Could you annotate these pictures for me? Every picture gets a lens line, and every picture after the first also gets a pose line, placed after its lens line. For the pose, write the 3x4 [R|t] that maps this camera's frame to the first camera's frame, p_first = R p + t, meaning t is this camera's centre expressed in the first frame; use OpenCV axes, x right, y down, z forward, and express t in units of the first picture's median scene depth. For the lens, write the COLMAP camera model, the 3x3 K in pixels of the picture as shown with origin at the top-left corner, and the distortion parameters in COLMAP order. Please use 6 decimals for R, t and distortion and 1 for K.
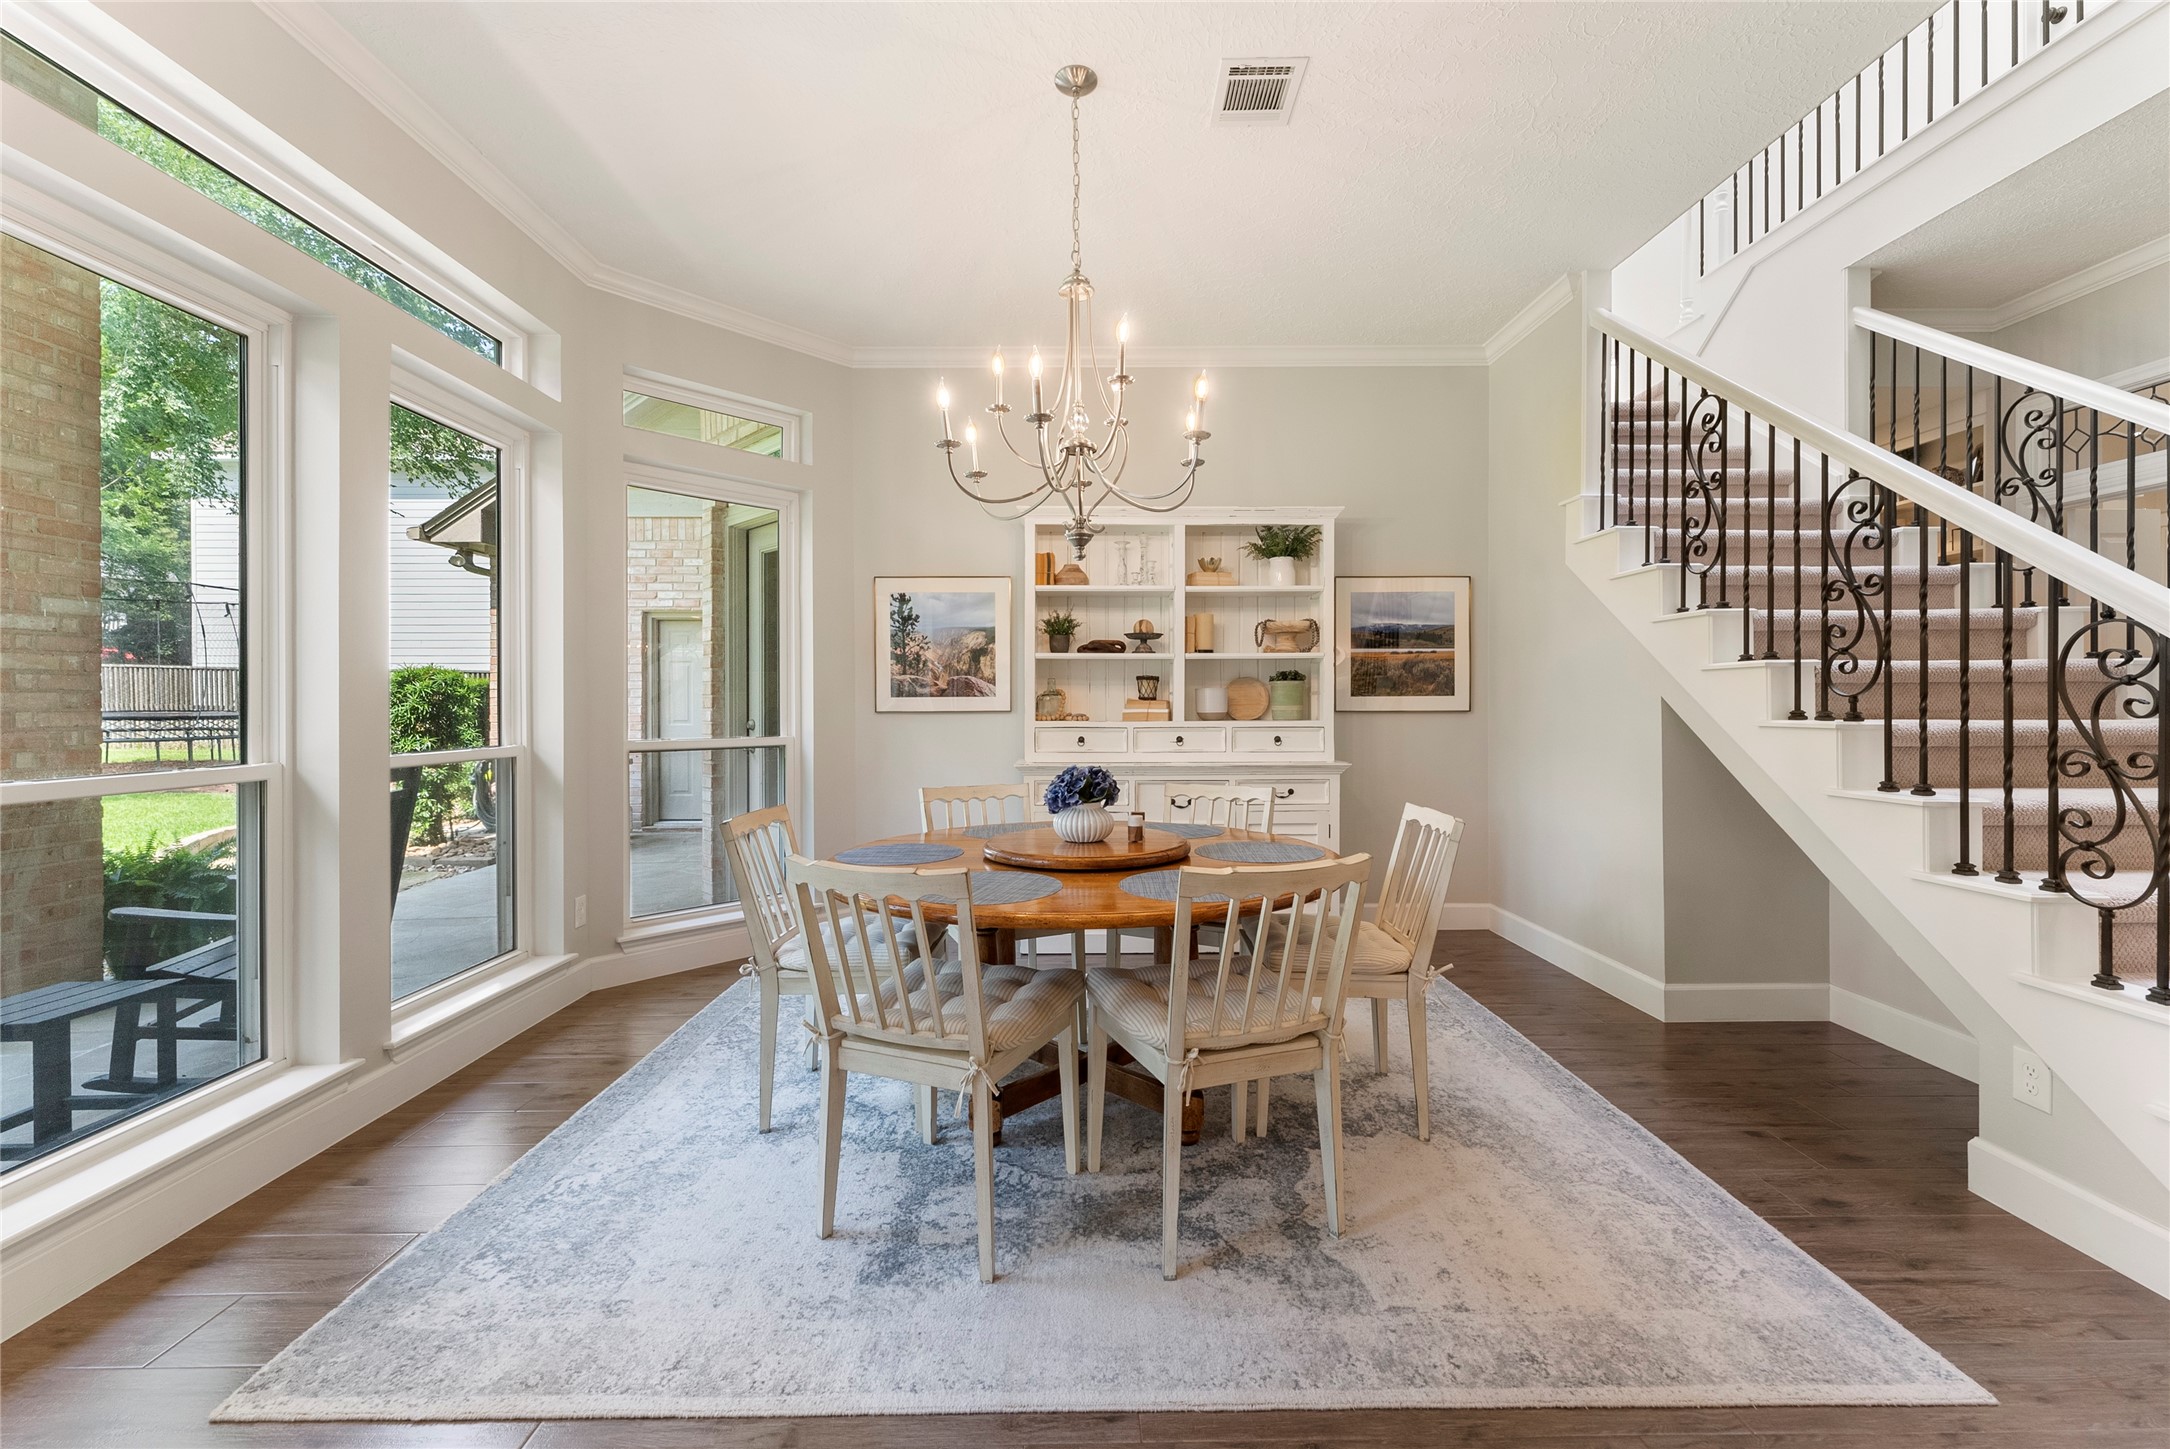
lens RADIAL K [[889.0, 0, 1086.4], [0, 889.0, 709.0], [0, 0, 1]] dist [0.002195, -0.000105]
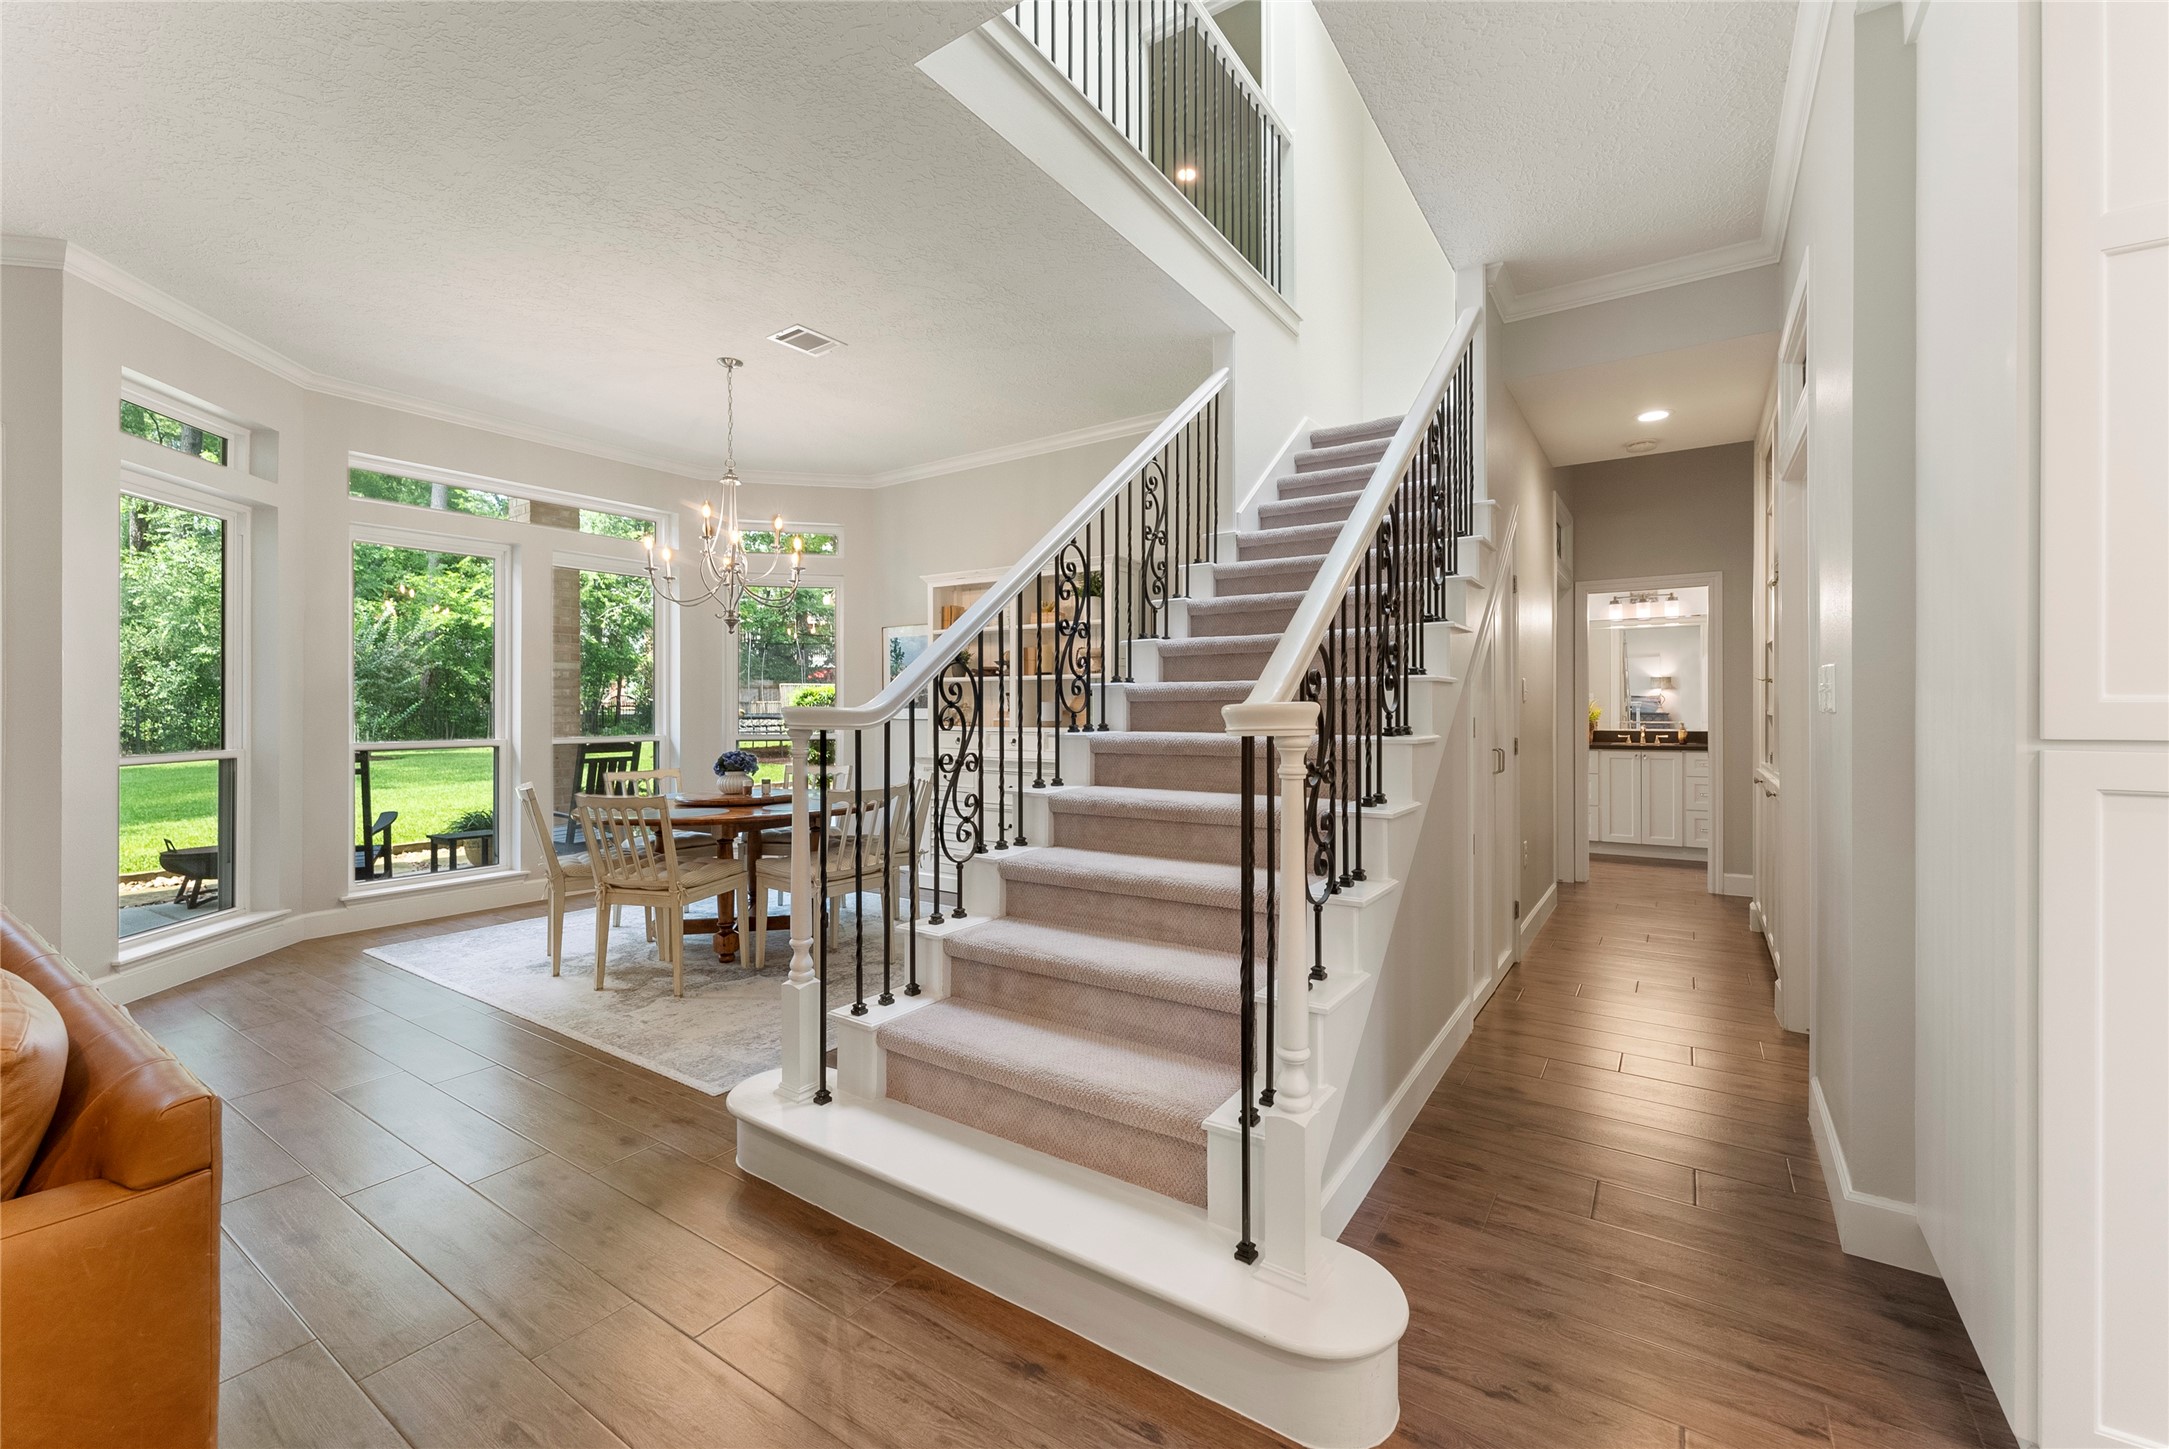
lens RADIAL K [[888.6, 0, 1085.9], [0, 888.6, 709.0], [0, 0, 1]] dist [0.002195, -0.000105]
pose [[0.820481, 0.002769, -0.571668, 0.933351], [-0.004954, 0.999985, -0.002268, -0.010706], [0.571653, 0.004693, 0.820482, -0.028172]]
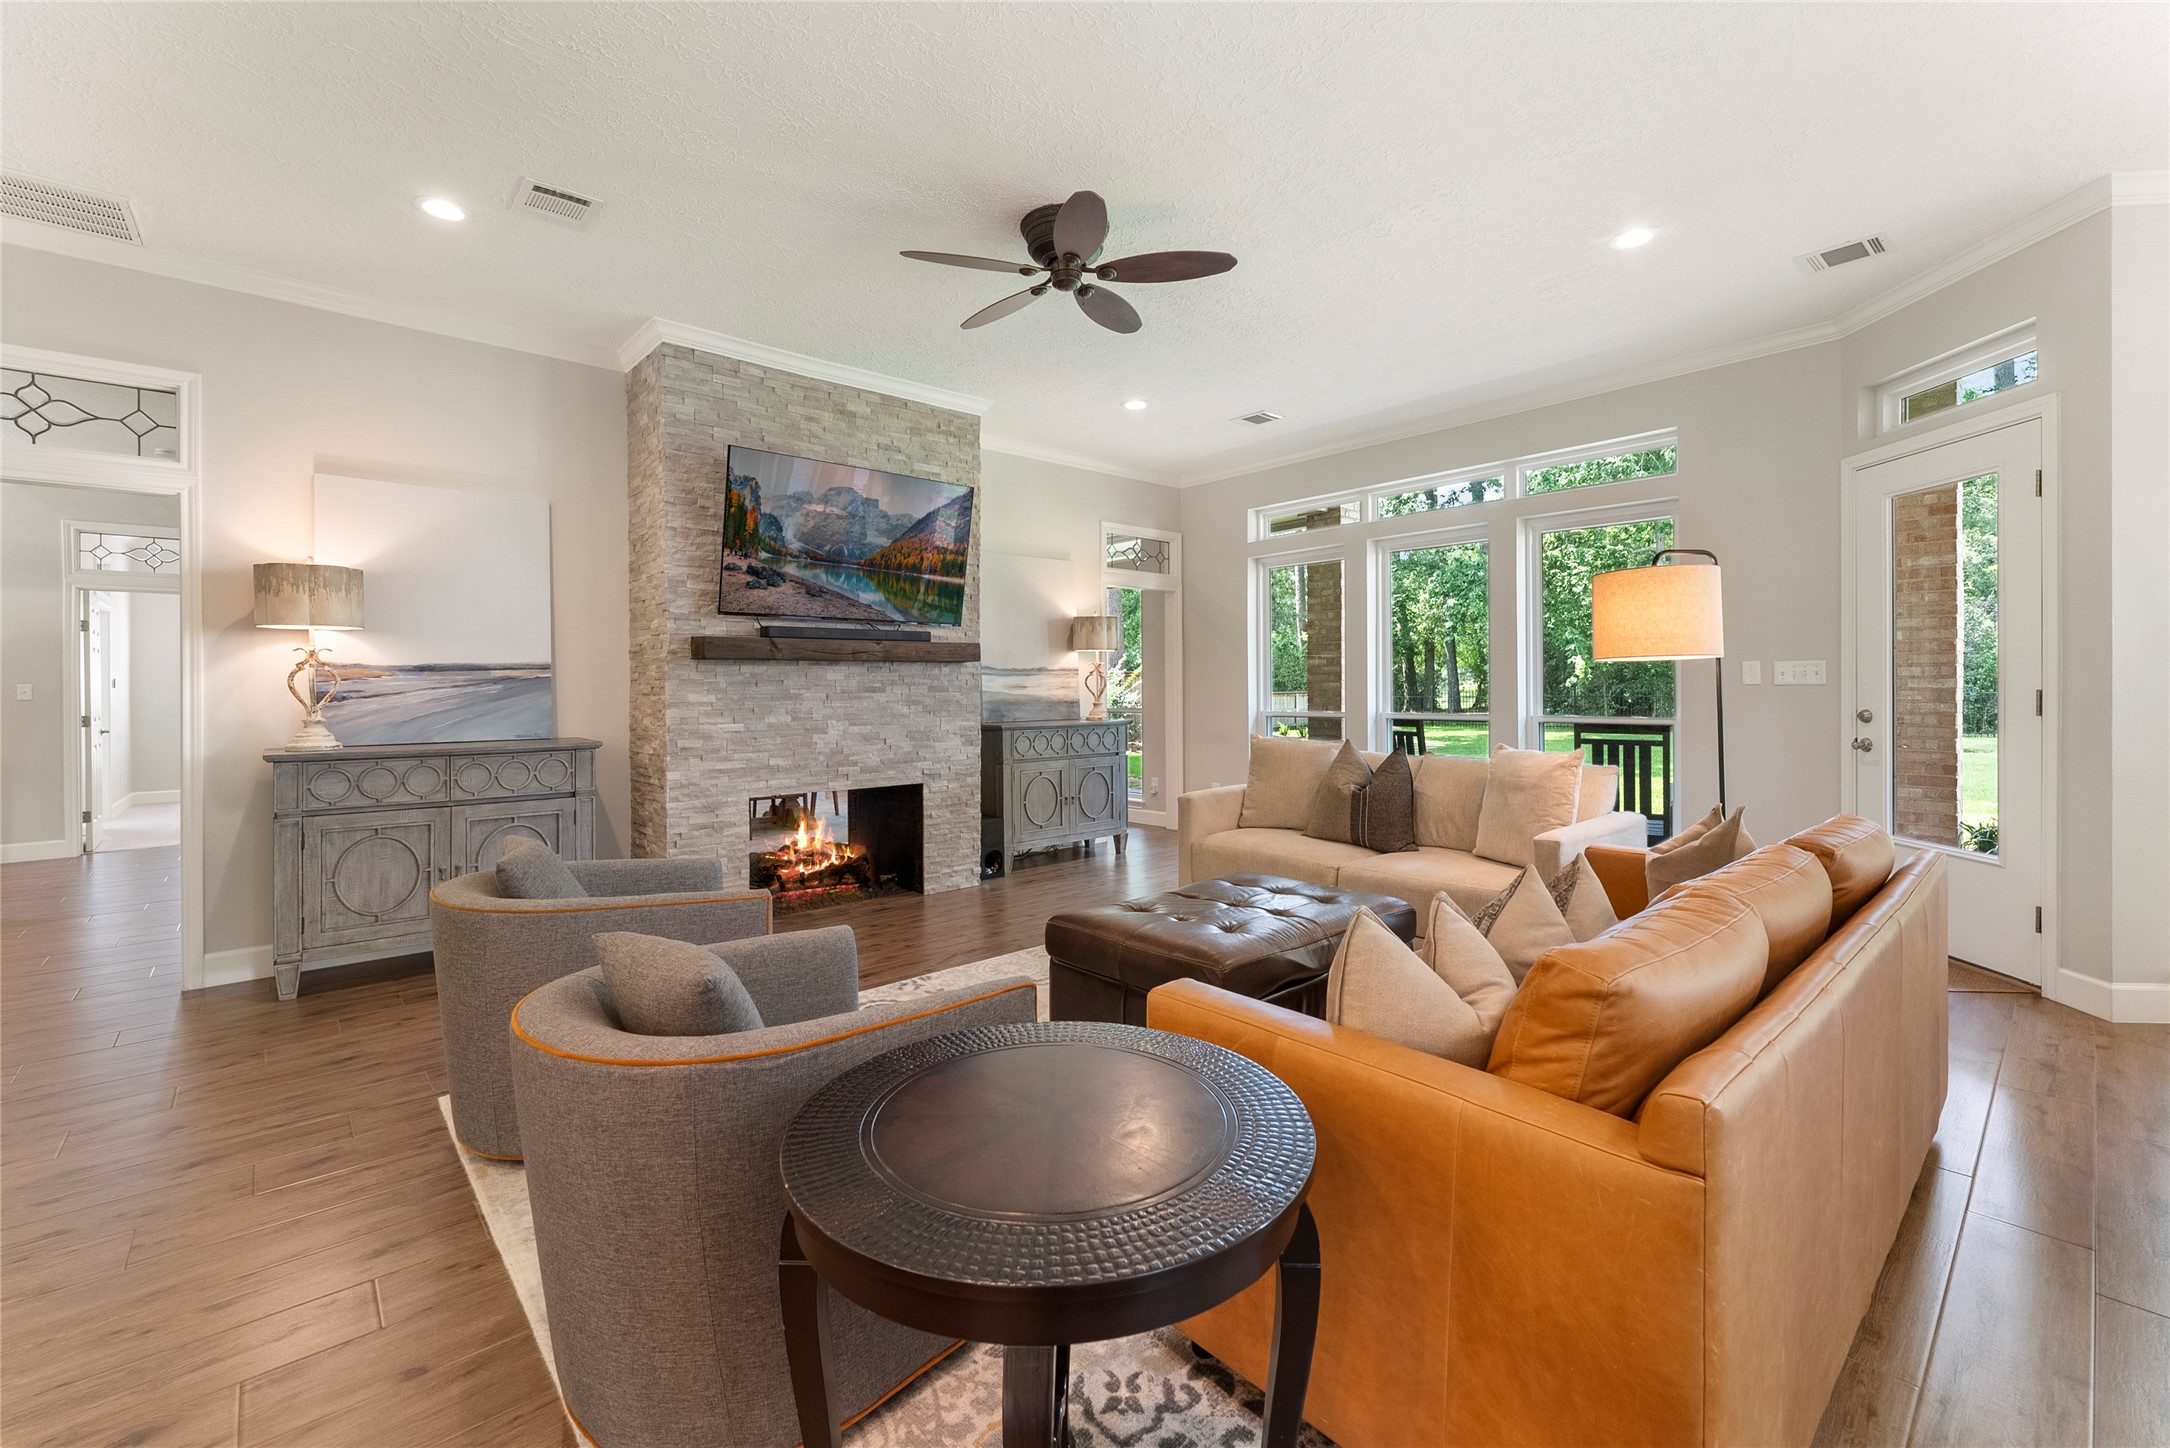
lens RADIAL K [[902.5, 0, 1088.8], [0, 902.5, 686.3], [0, 0, 1]] dist [0.000946, 0.000137]
pose [[-0.753628, 0.008482, -0.657247, 0.863512], [0.003778, 0.999956, 0.008573, -0.011825], [0.657291, 0.003978, -0.753627, 0.111380]]
